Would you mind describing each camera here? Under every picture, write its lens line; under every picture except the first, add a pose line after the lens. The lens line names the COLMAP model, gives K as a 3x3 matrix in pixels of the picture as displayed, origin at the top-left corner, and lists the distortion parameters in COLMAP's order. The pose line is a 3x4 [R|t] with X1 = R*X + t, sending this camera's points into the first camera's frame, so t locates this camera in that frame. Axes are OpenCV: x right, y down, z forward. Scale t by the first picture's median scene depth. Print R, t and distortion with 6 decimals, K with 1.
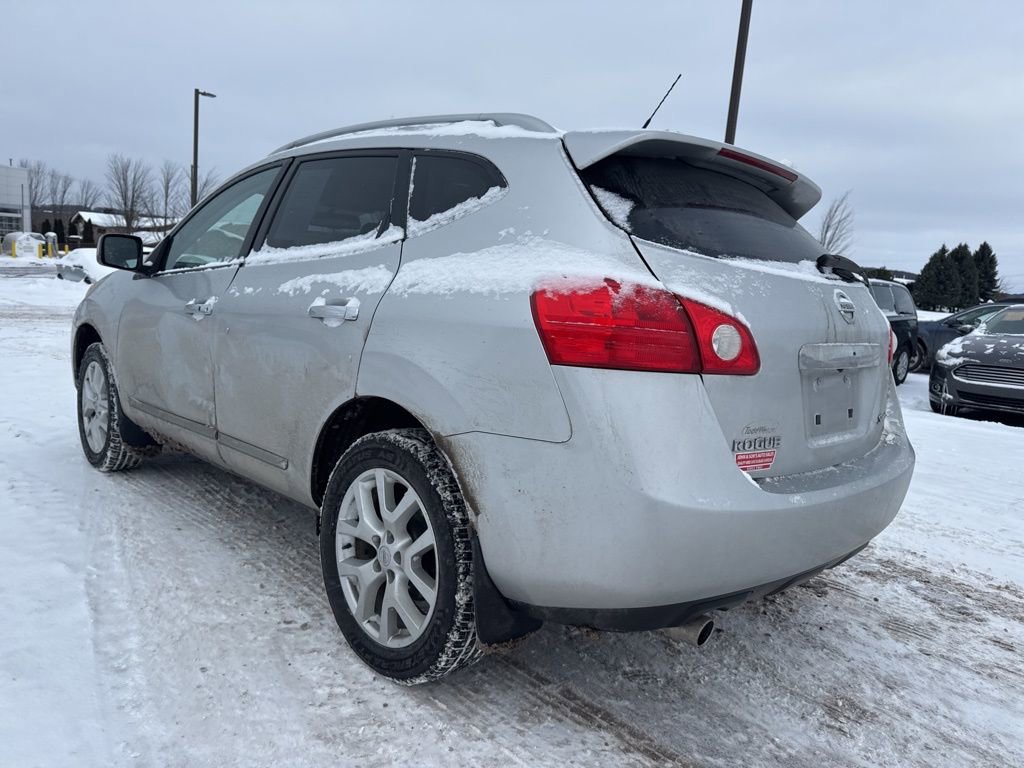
lens RADIAL K [[725.1, 0, 516.3], [0, 725.1, 375.5], [0, 0, 1]] dist [0.045297, -0.053148]
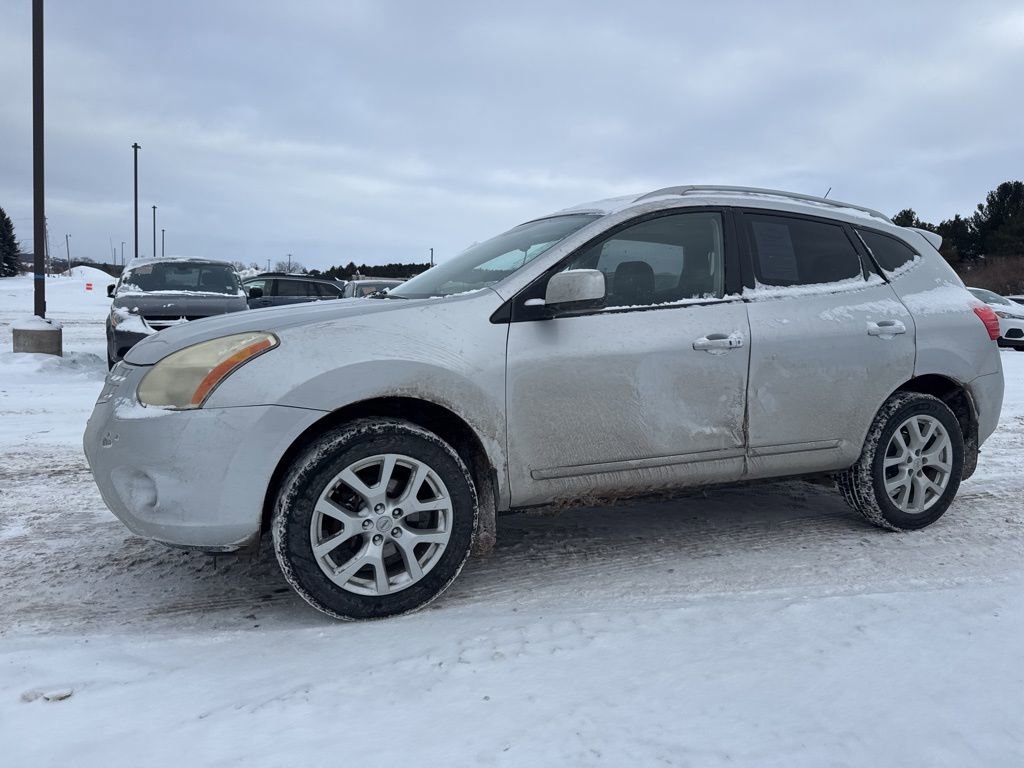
lens RADIAL K [[725.1, 0, 519.0], [0, 725.1, 363.9], [0, 0, 1]] dist [0.045297, -0.053148]
pose [[0.355668, -0.144917, 0.923309, -2.085827], [0.112099, 0.987389, 0.111793, -0.291730], [-0.927865, 0.063741, 0.367428, 1.209776]]
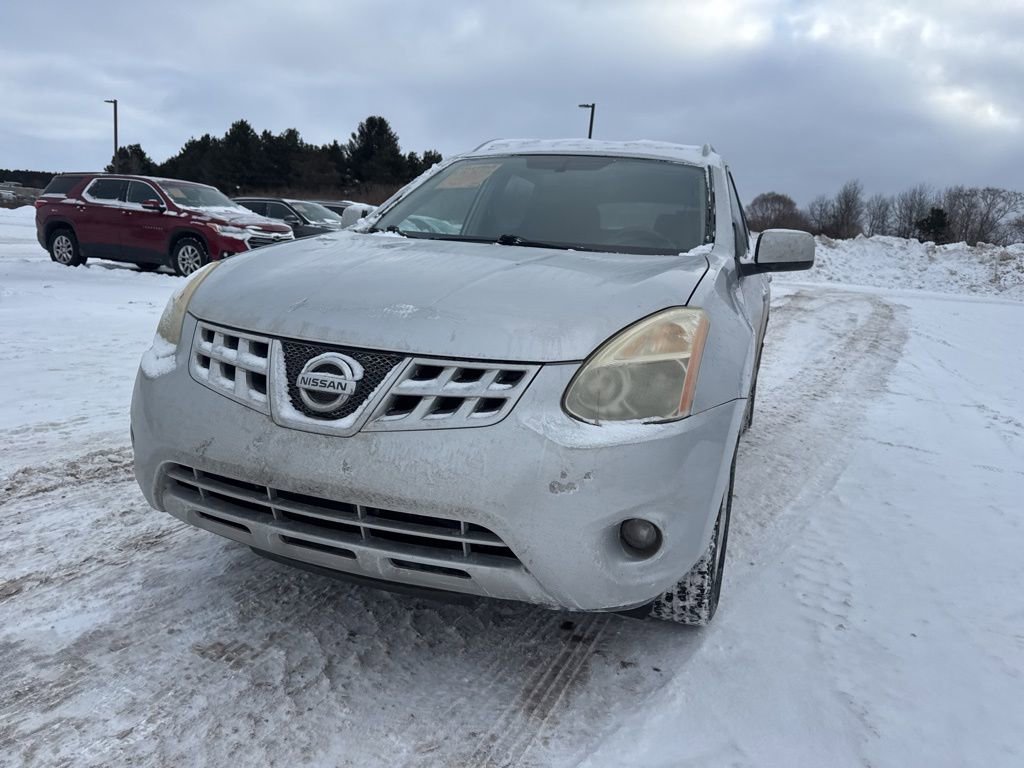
lens RADIAL K [[725.1, 0, 518.7], [0, 725.1, 385.8], [0, 0, 1]] dist [0.045297, -0.053148]
pose [[-0.415572, -0.274160, 0.867258, -1.859048], [0.006384, 0.952589, 0.304194, -0.434860], [-0.909538, 0.131952, -0.394119, 2.560105]]
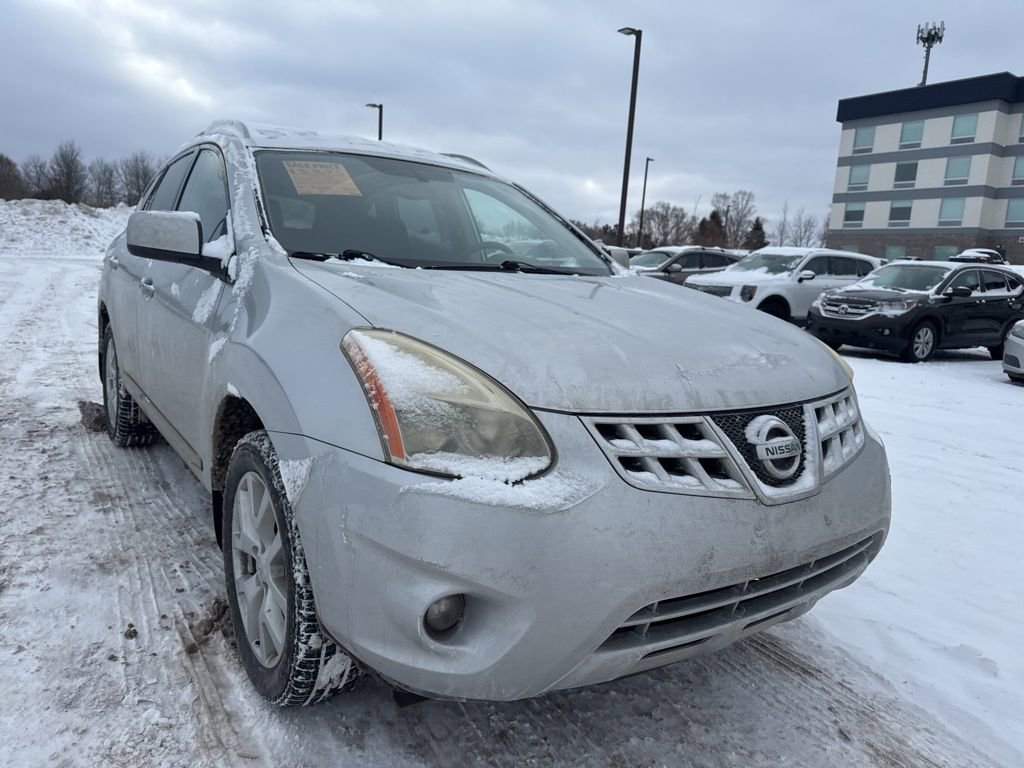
lens RADIAL K [[725.1, 0, 519.2], [0, 725.1, 385.8], [0, 0, 1]] dist [0.045297, -0.053148]
pose [[-0.978748, -0.150106, 0.139717, -0.910558], [-0.103287, 0.949436, 0.296485, -0.457947], [-0.177157, 0.275753, -0.944762, 3.193188]]
